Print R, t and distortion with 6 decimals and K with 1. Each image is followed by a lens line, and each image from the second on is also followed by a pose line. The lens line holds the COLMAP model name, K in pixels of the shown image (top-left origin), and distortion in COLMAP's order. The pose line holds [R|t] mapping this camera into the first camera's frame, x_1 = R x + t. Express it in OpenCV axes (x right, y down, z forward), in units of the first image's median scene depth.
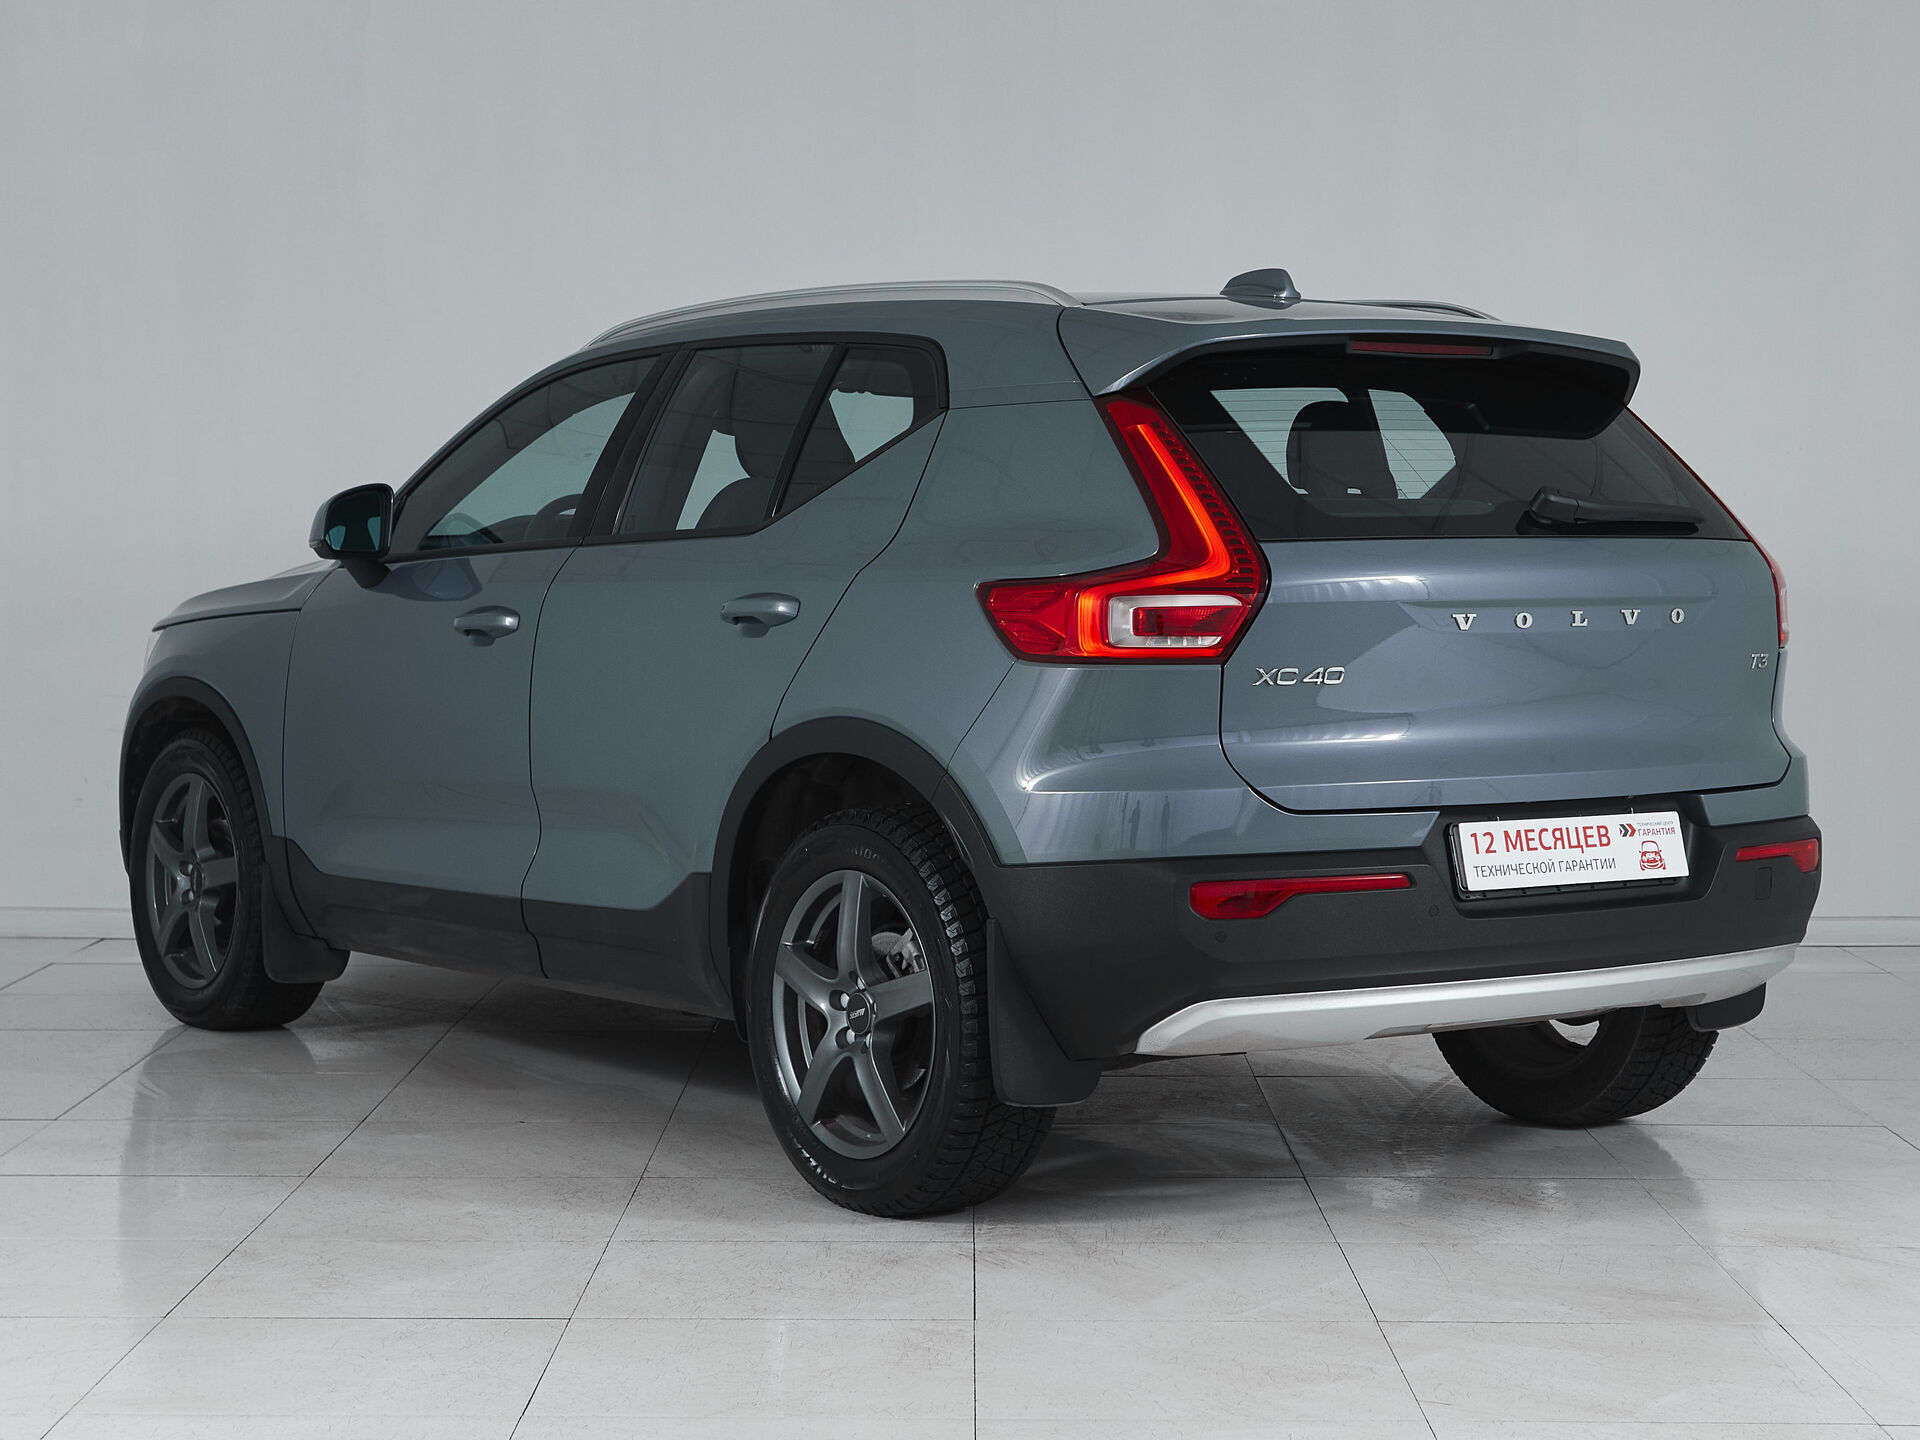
lens RADIAL K [[3661.2, 0, 944.1], [0, 3661.2, 726.1], [0, 0, 1]] dist [0.061004, 0.000000]
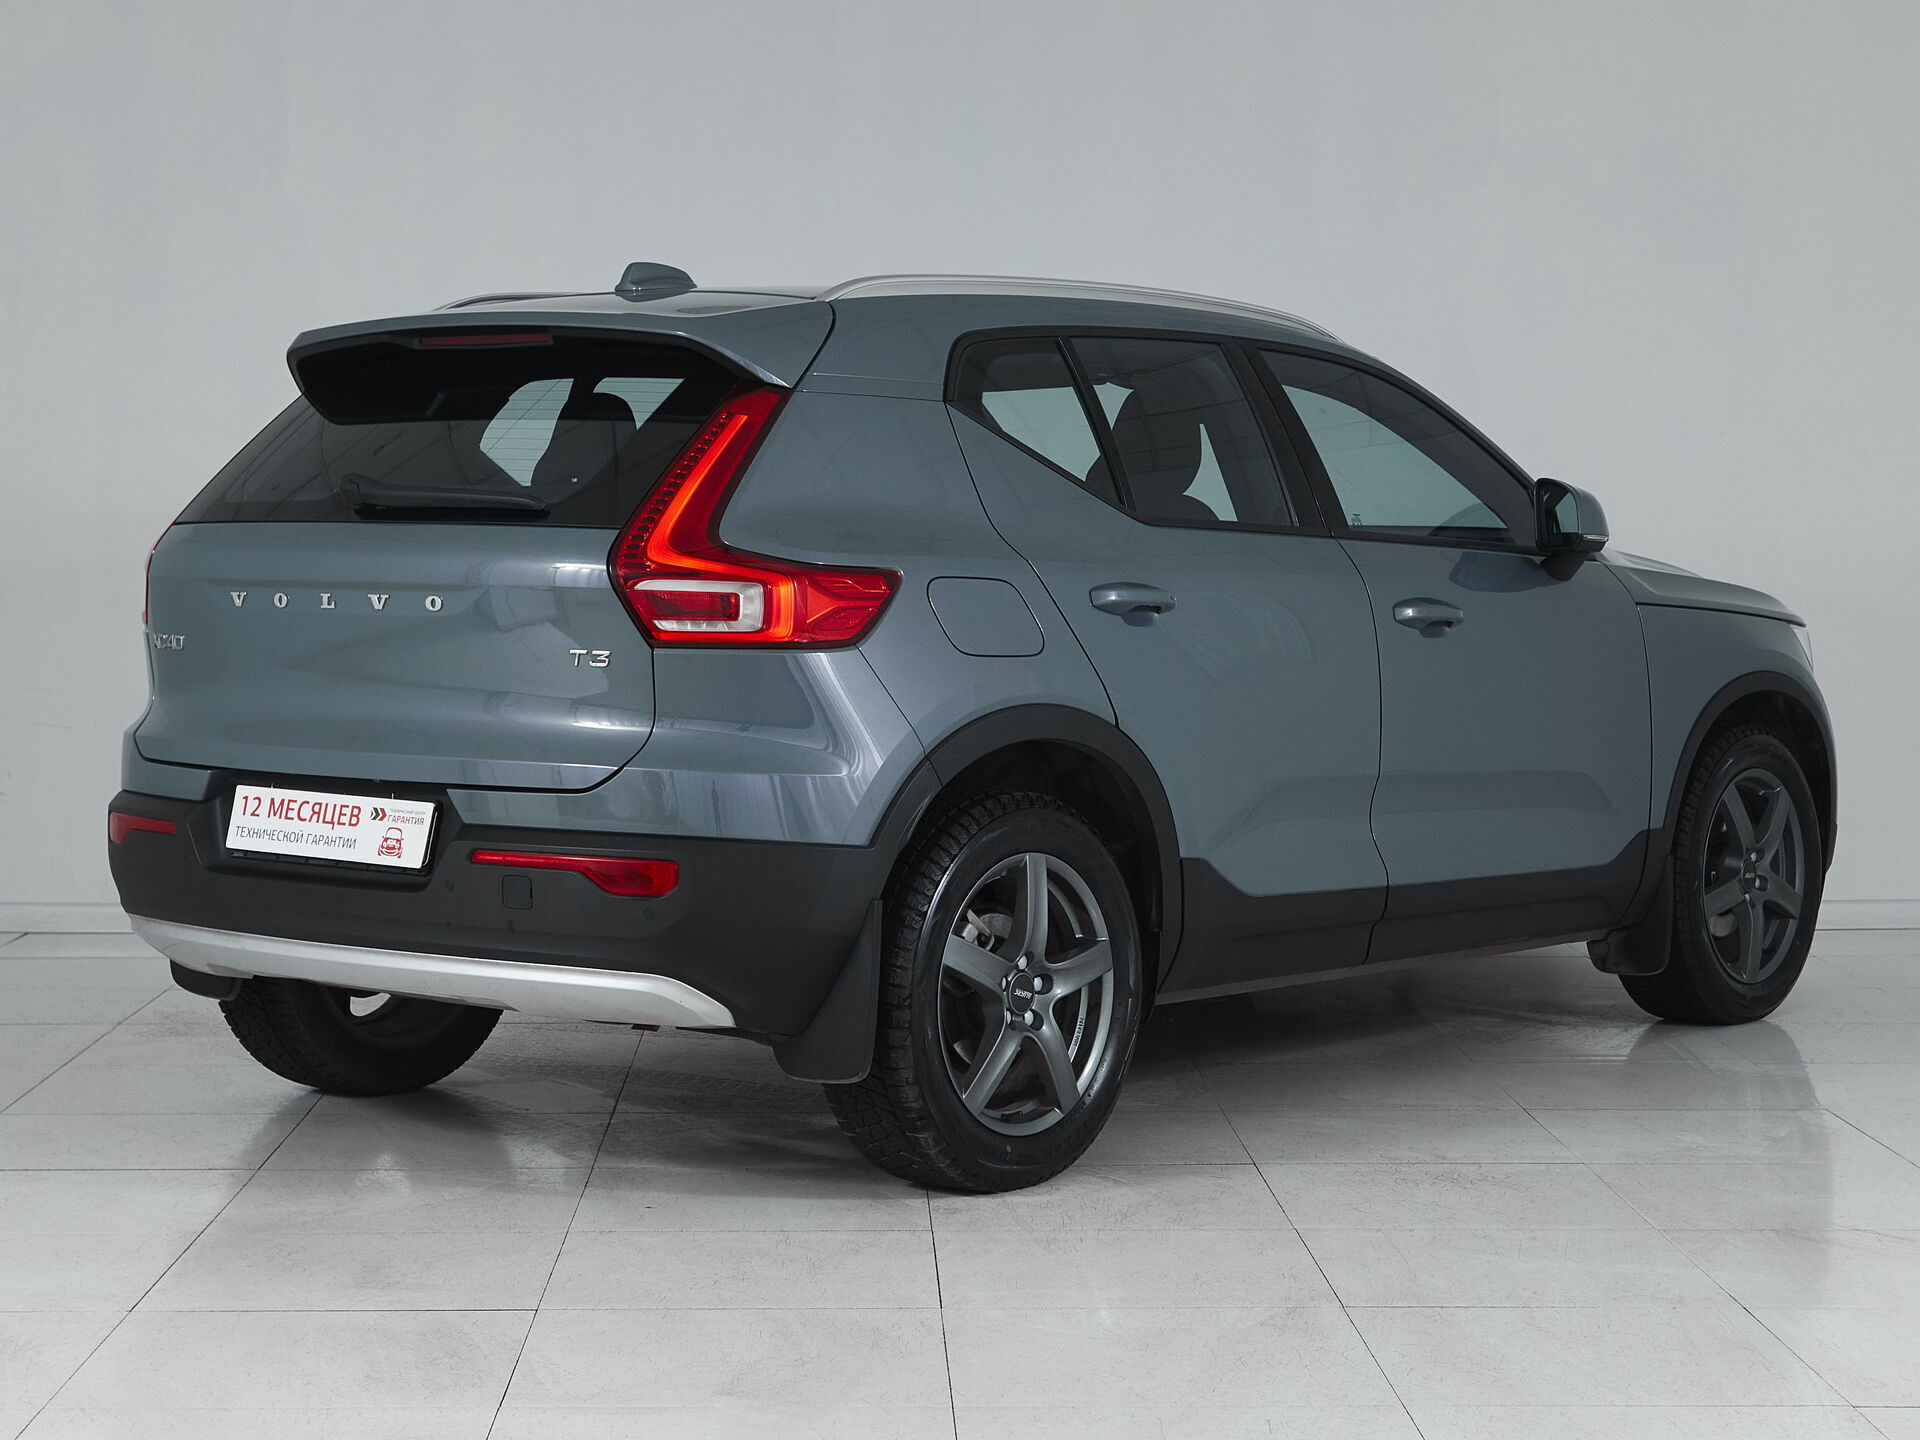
lens RADIAL K [[3661.2, 0, 951.9], [0, 3661.2, 723.9], [0, 0, 1]] dist [0.061004, 0.000000]
pose [[0.237587, 0.053782, -0.969876, 1.210932], [-0.057969, 0.997472, 0.041112, -0.047225], [0.969635, 0.046455, 0.240104, 0.920577]]
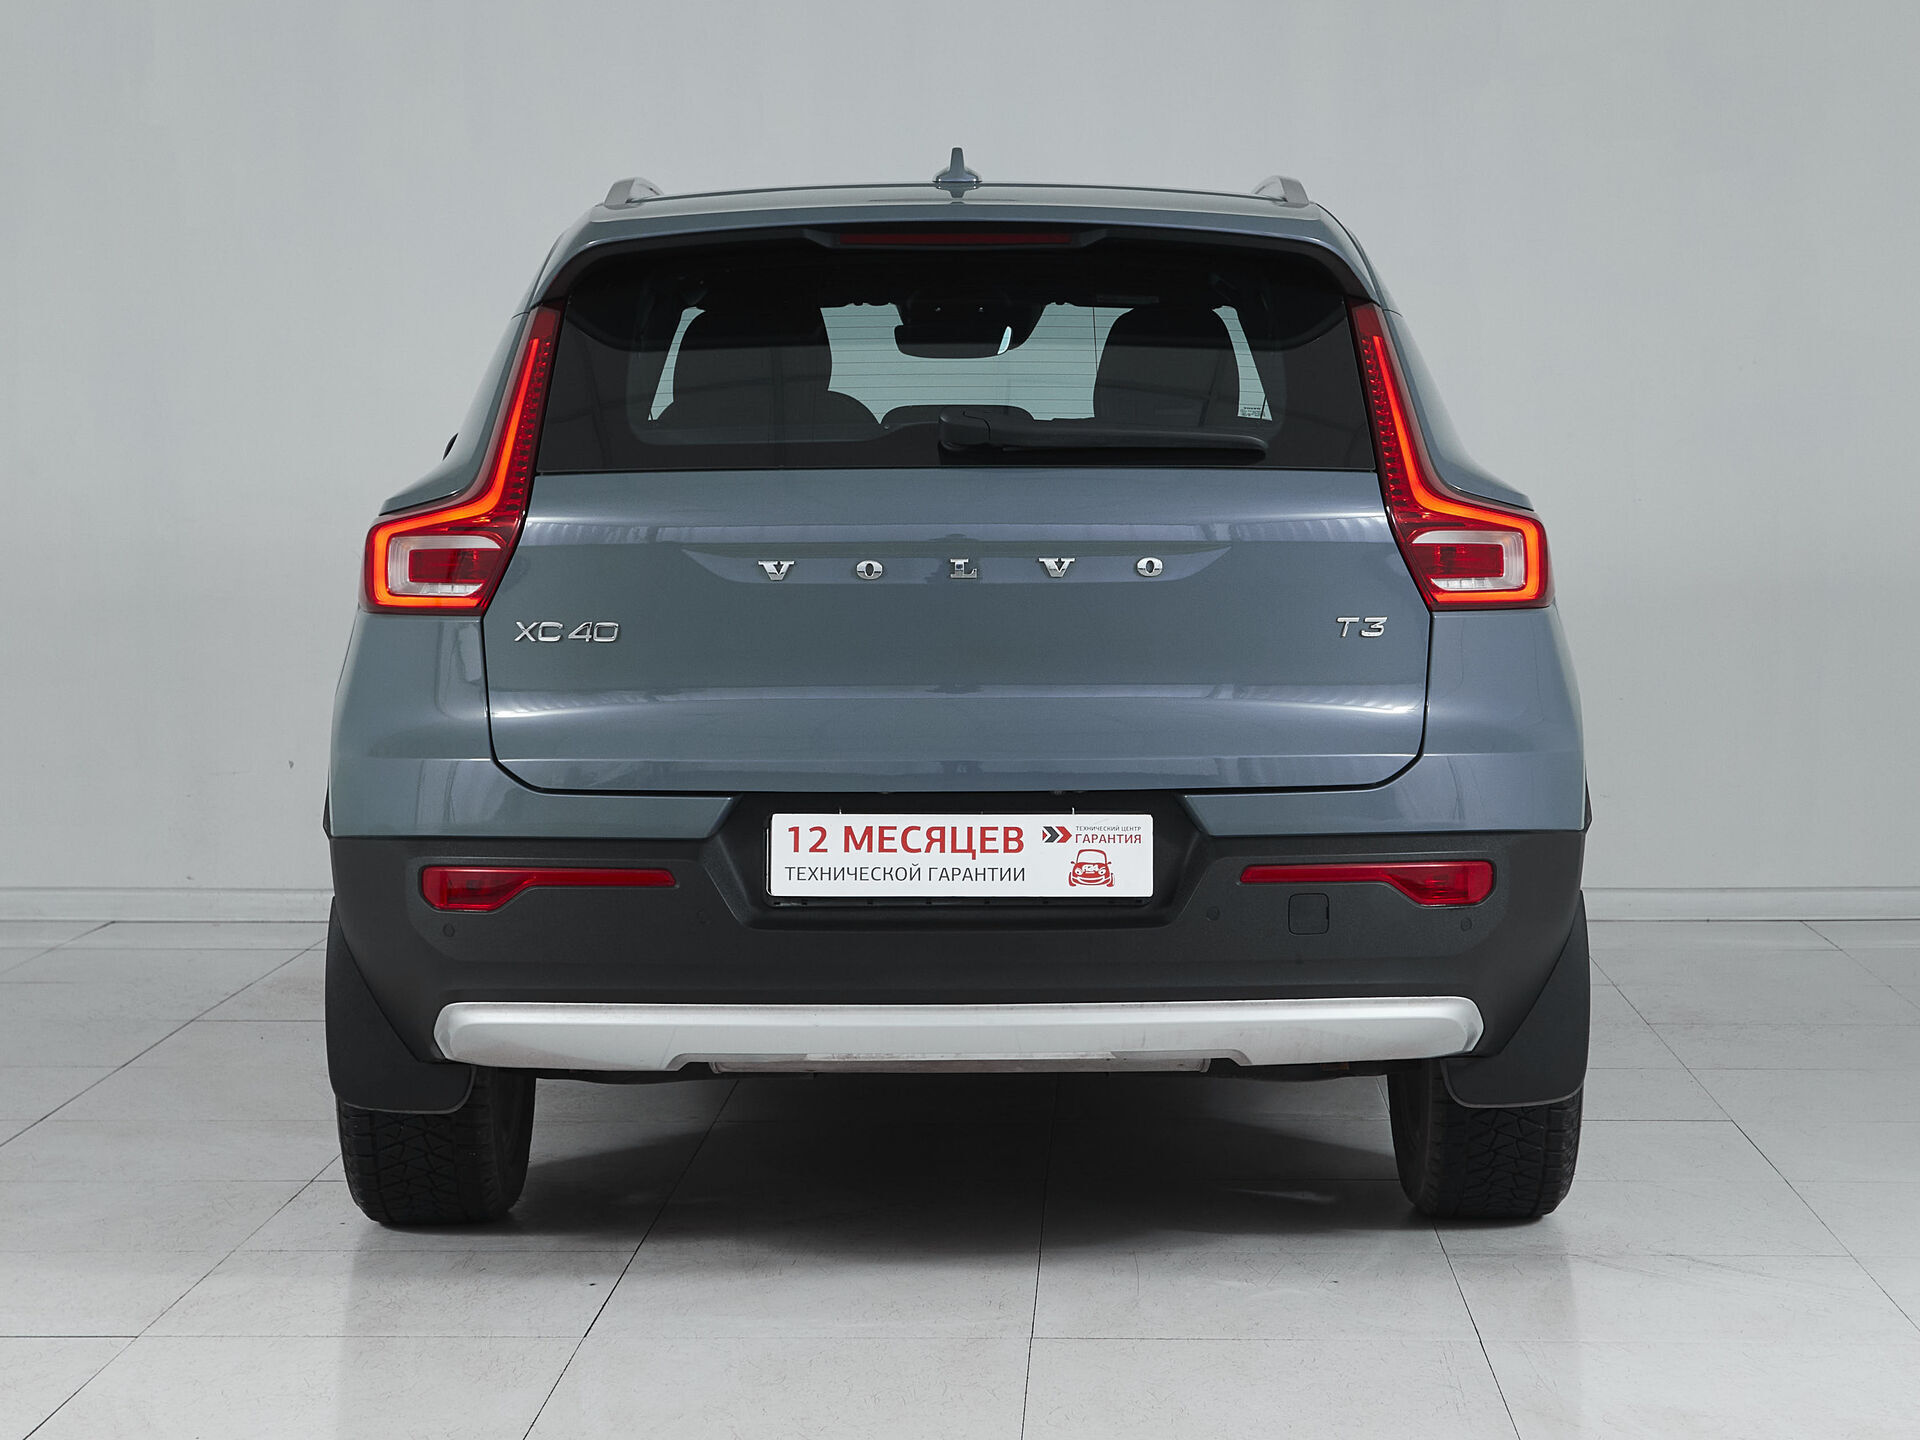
lens RADIAL K [[3661.2, 0, 963.3], [0, 3661.2, 708.7], [0, 0, 1]] dist [0.061004, 0.000000]
pose [[0.814687, 0.037871, -0.578663, 0.638602], [-0.026400, 0.999253, 0.028229, -0.021341], [0.579300, -0.007721, 0.815078, 0.340826]]
